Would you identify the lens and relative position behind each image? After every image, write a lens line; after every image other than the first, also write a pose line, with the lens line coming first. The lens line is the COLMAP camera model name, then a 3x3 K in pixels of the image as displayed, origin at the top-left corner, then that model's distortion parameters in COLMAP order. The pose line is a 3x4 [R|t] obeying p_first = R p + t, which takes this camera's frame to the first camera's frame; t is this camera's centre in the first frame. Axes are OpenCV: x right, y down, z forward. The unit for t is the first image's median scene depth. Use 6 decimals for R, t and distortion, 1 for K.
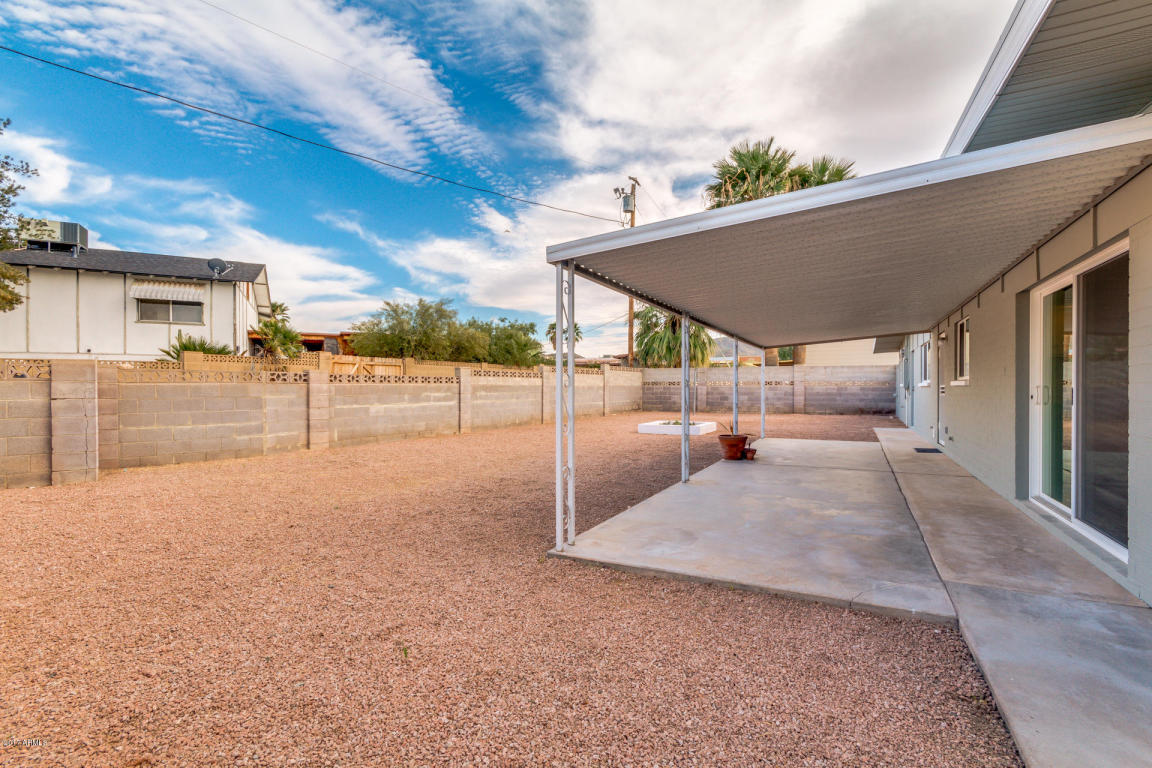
lens RADIAL K [[538.1, 0, 581.7], [0, 538.1, 389.7], [0, 0, 1]] dist [-0.002029, -0.000329]
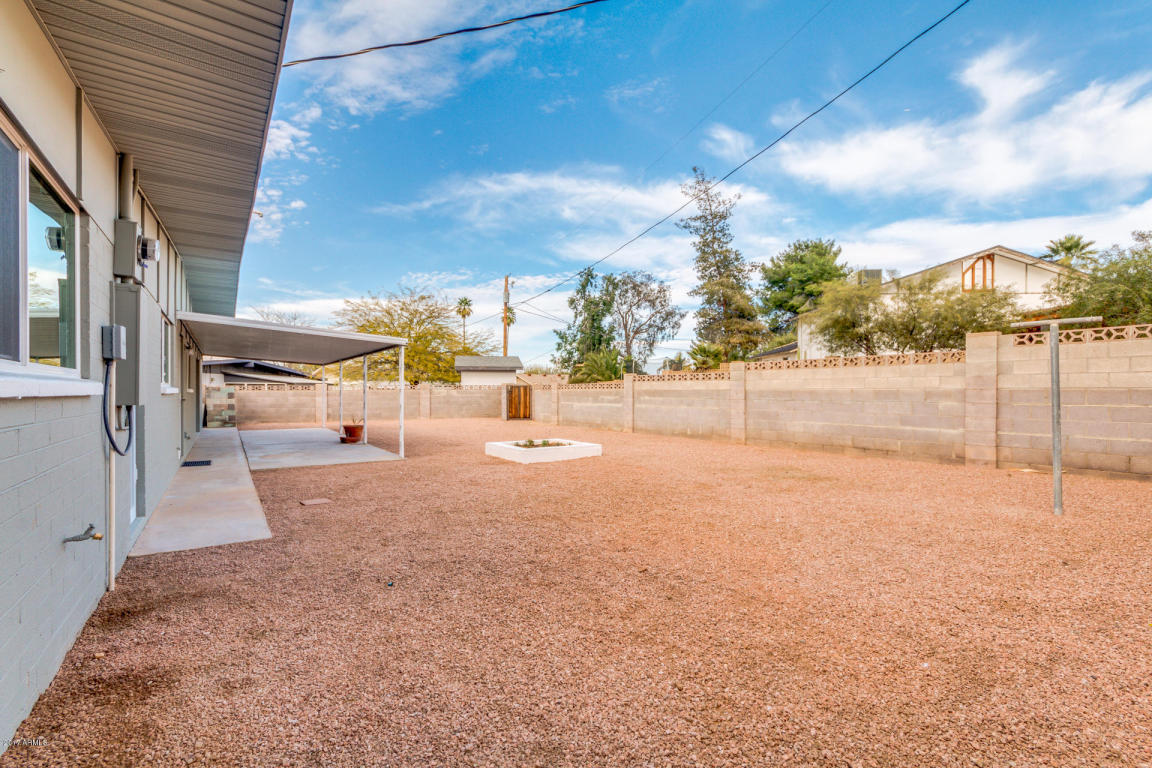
lens RADIAL K [[538.1, 0, 581.7], [0, 538.1, 389.7], [0, 0, 1]] dist [-0.002029, -0.000329]
pose [[-0.486155, -0.000888, -0.873872, 0.568532], [-0.002347, 0.999997, 0.000290, -0.006562], [0.873869, 0.002192, -0.486156, 1.017380]]
